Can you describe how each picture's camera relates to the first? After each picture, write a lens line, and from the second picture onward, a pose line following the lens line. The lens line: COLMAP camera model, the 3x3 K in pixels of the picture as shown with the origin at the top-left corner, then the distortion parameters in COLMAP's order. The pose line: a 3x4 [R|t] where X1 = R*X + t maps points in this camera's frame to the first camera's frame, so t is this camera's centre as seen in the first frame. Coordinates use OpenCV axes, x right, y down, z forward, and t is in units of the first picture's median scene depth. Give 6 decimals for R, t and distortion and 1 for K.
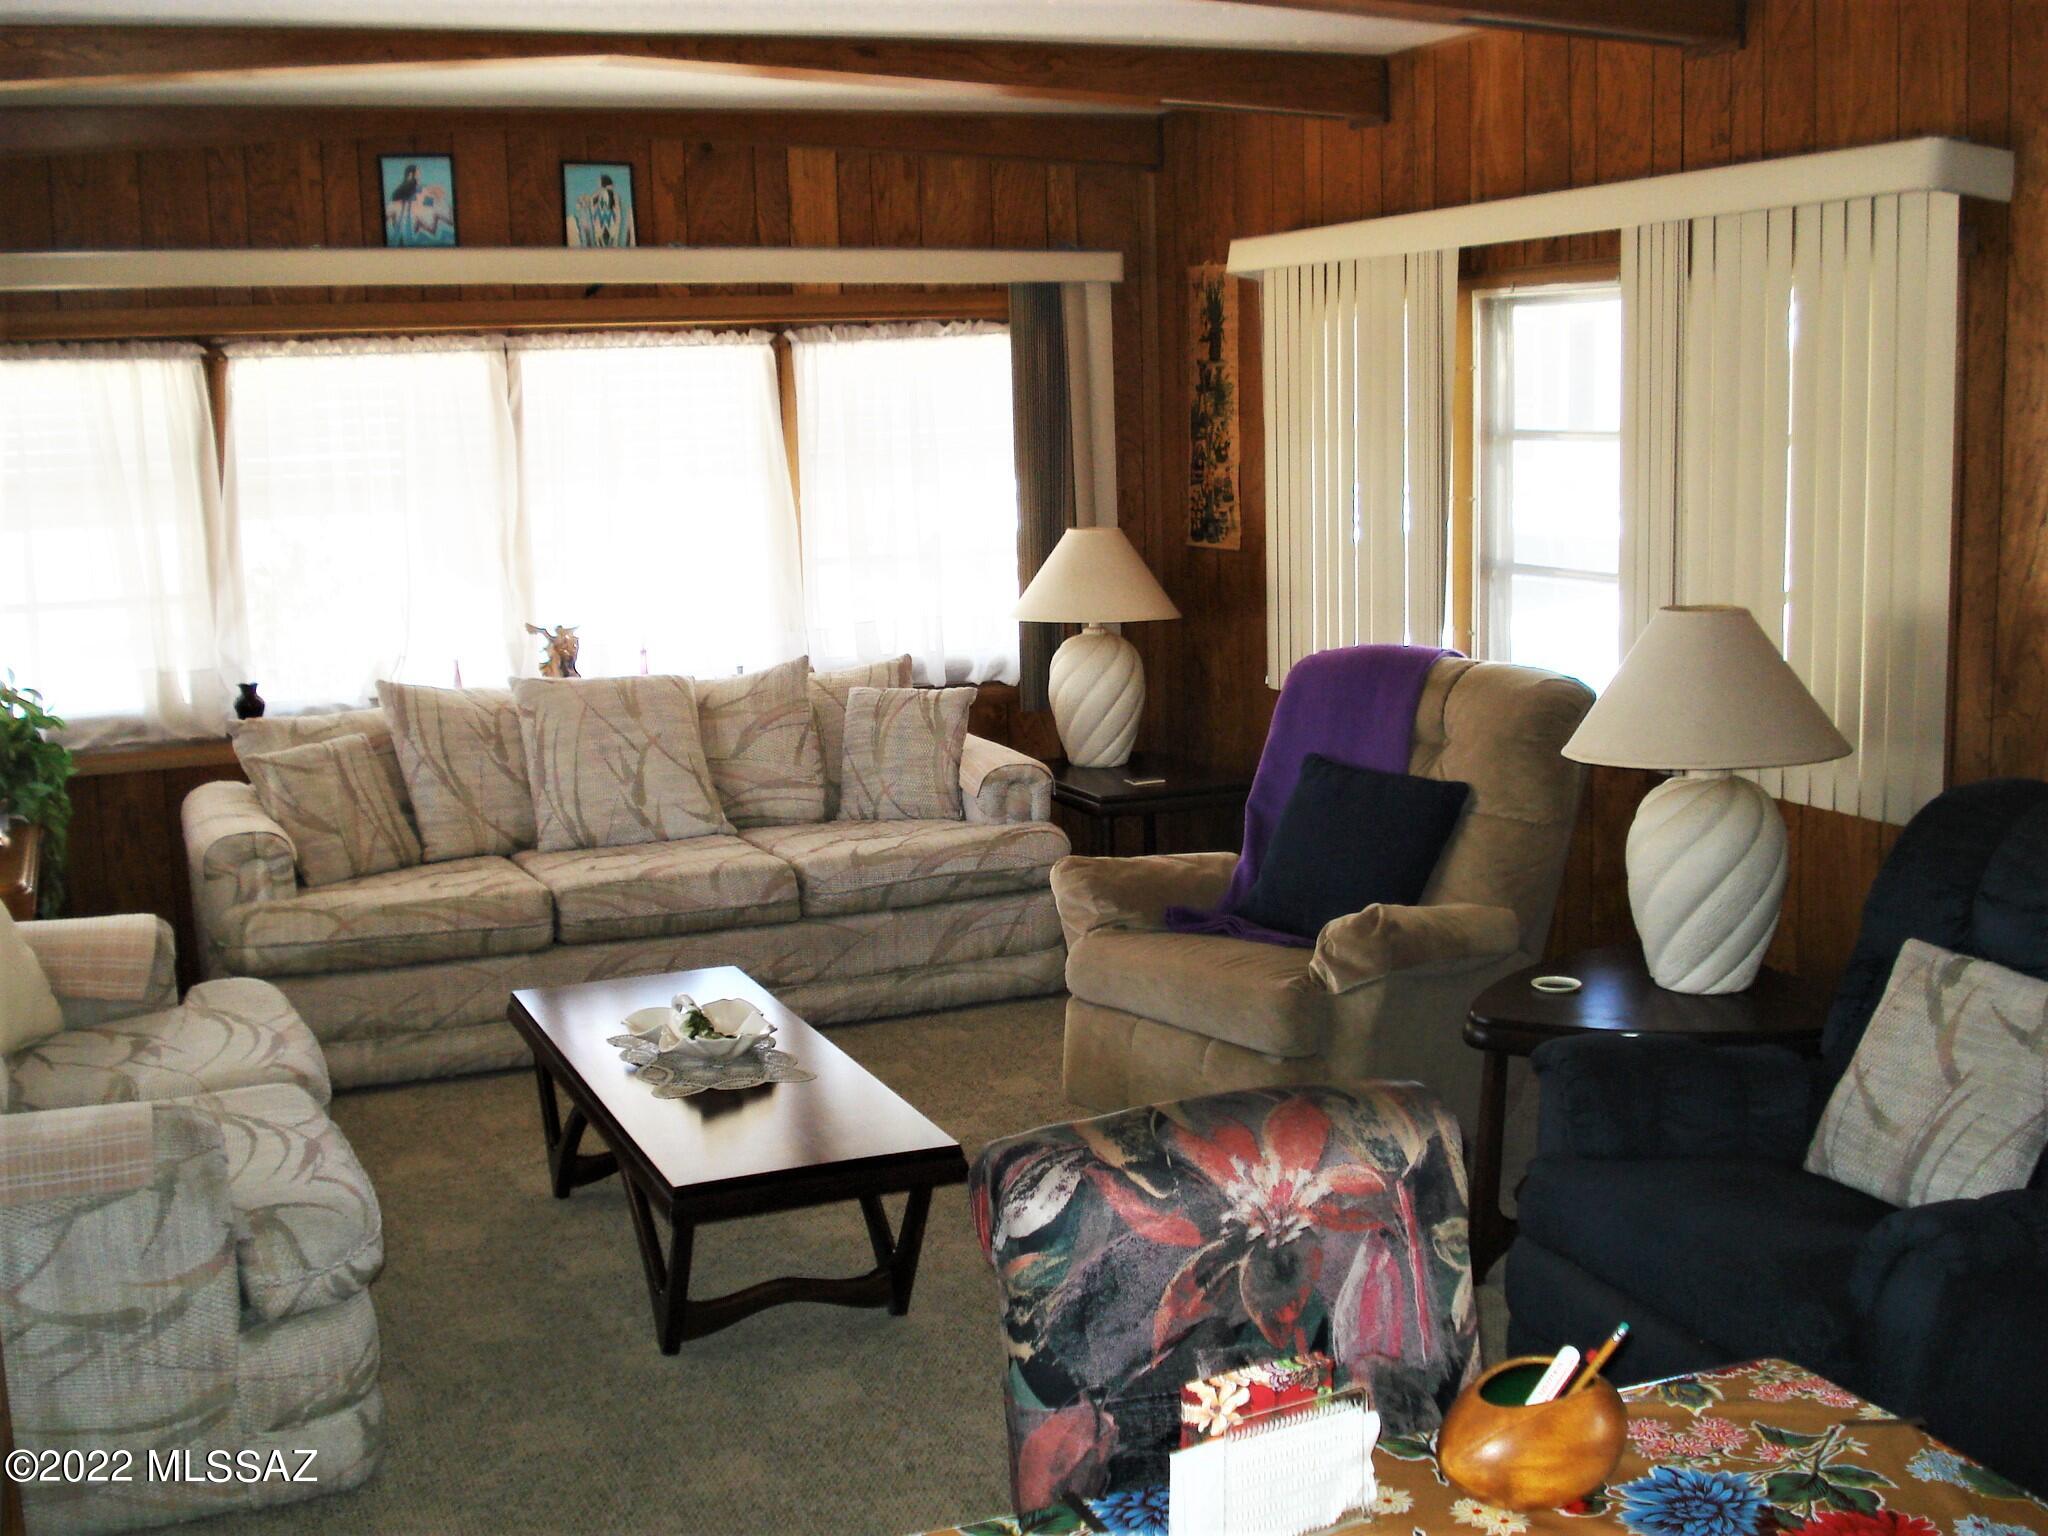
lens RADIAL K [[2341.3, 0, 1009.3], [0, 2341.3, 773.1], [0, 0, 1]] dist [-0.091534, 0.000000]
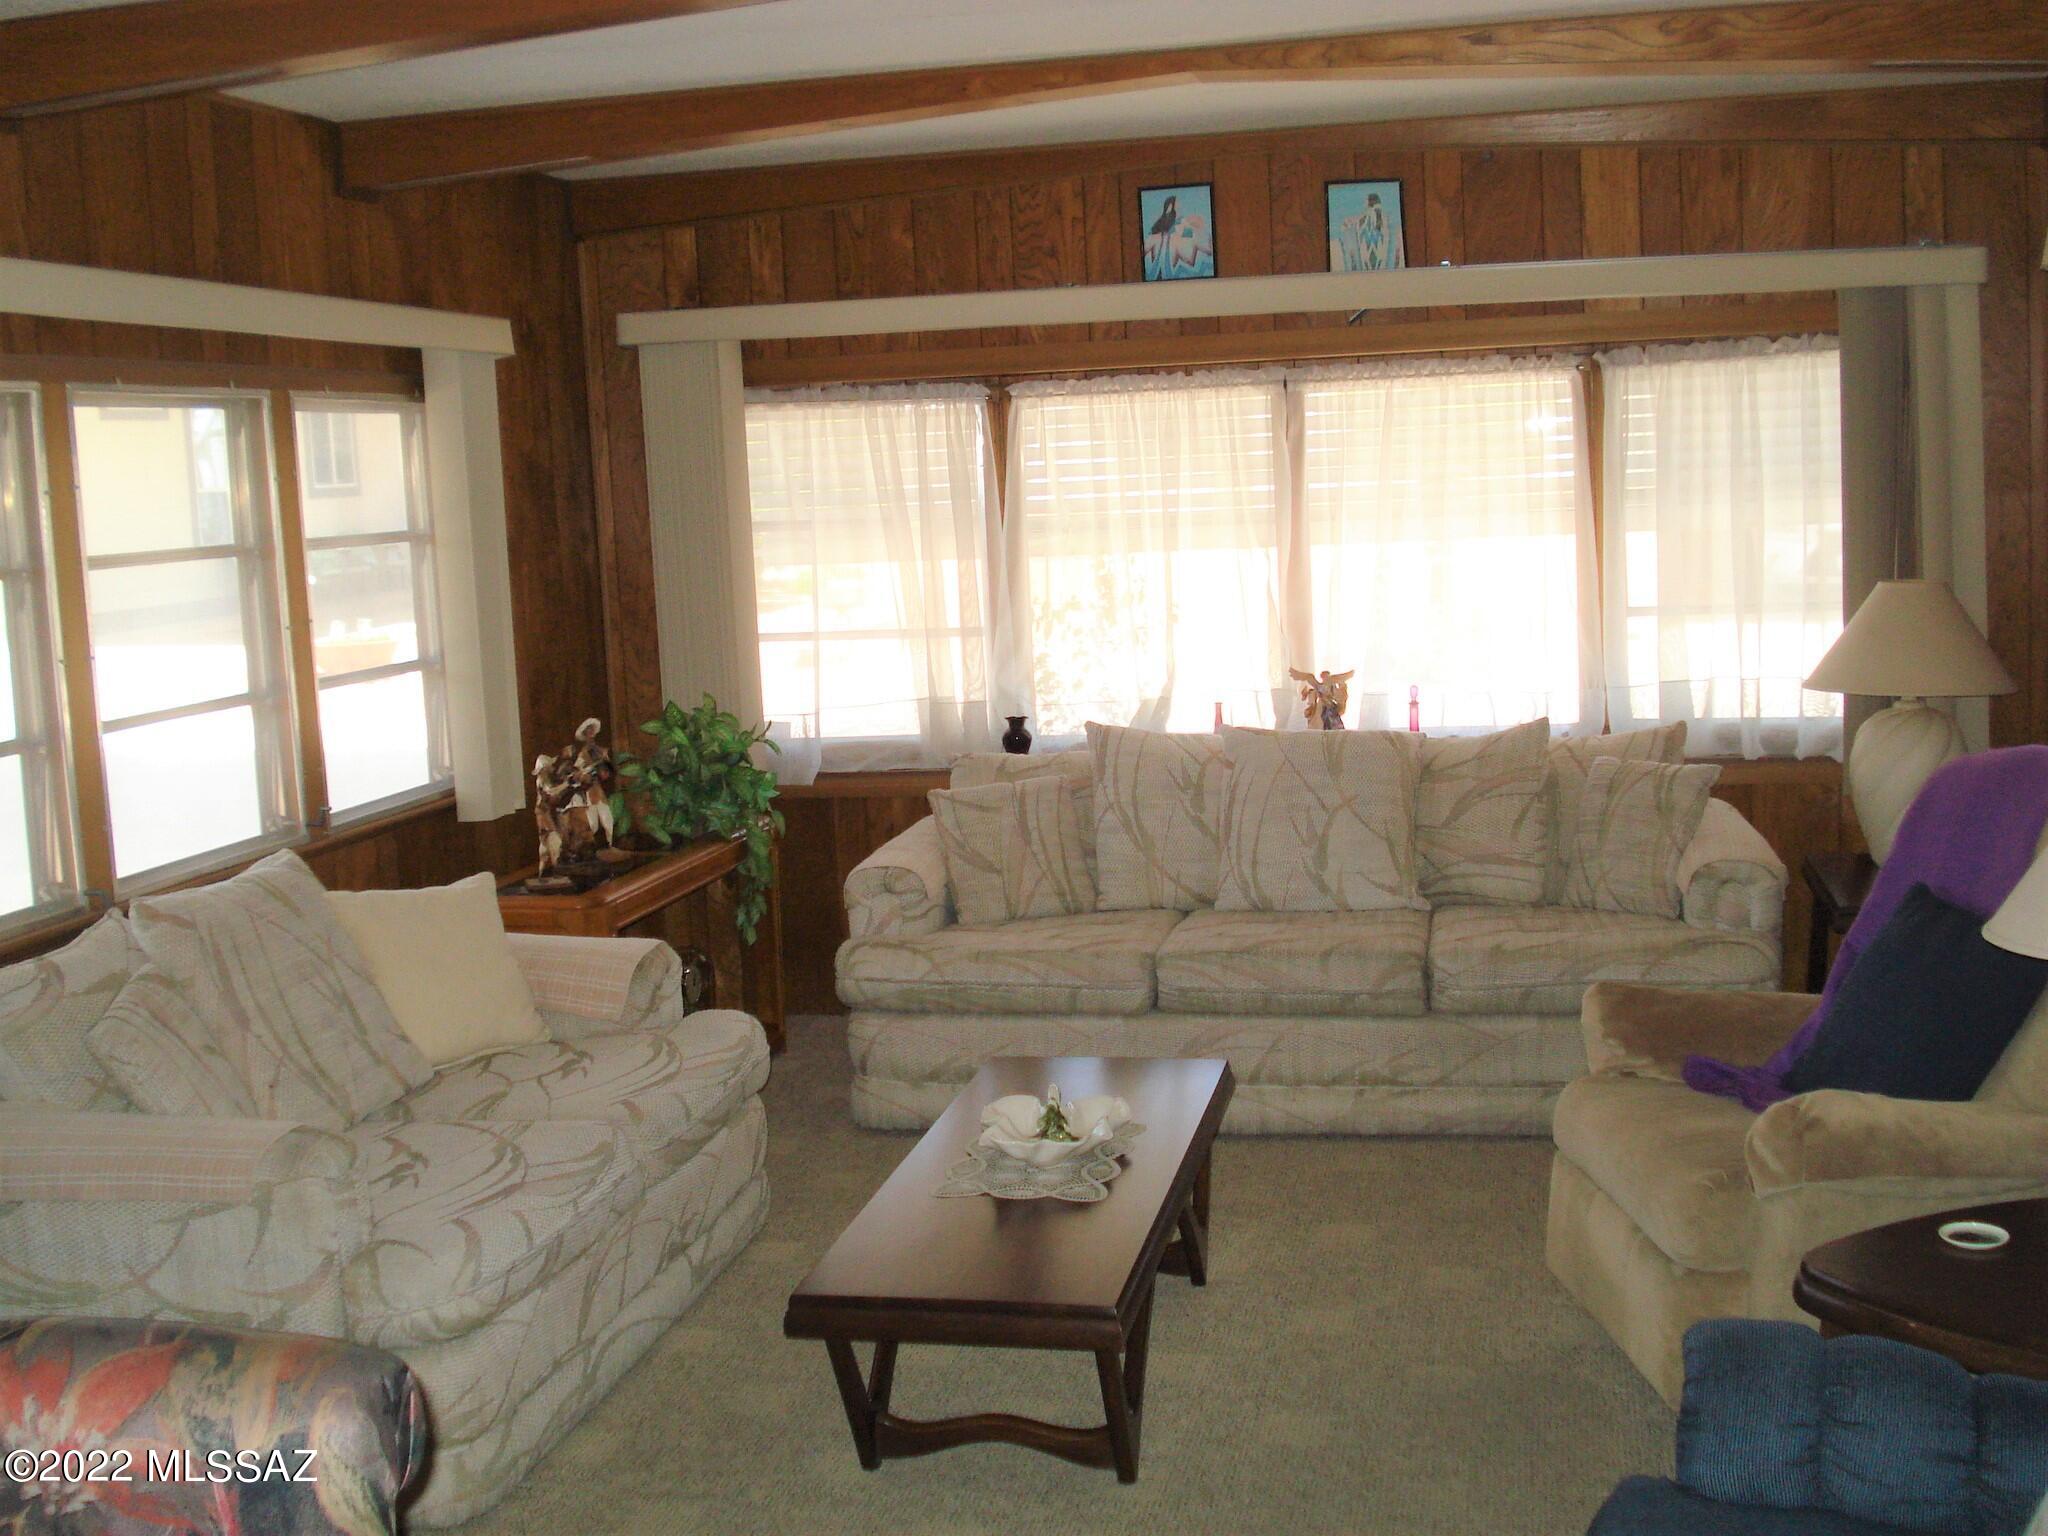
lens RADIAL K [[2341.3, 0, 1022.2], [0, 2341.3, 763.4], [0, 0, 1]] dist [-0.091534, 0.000000]
pose [[0.821405, 0.060557, -0.567121, 0.267267], [-0.066322, 0.997743, 0.010479, -0.030438], [0.566476, 0.029005, 0.823568, 0.163593]]
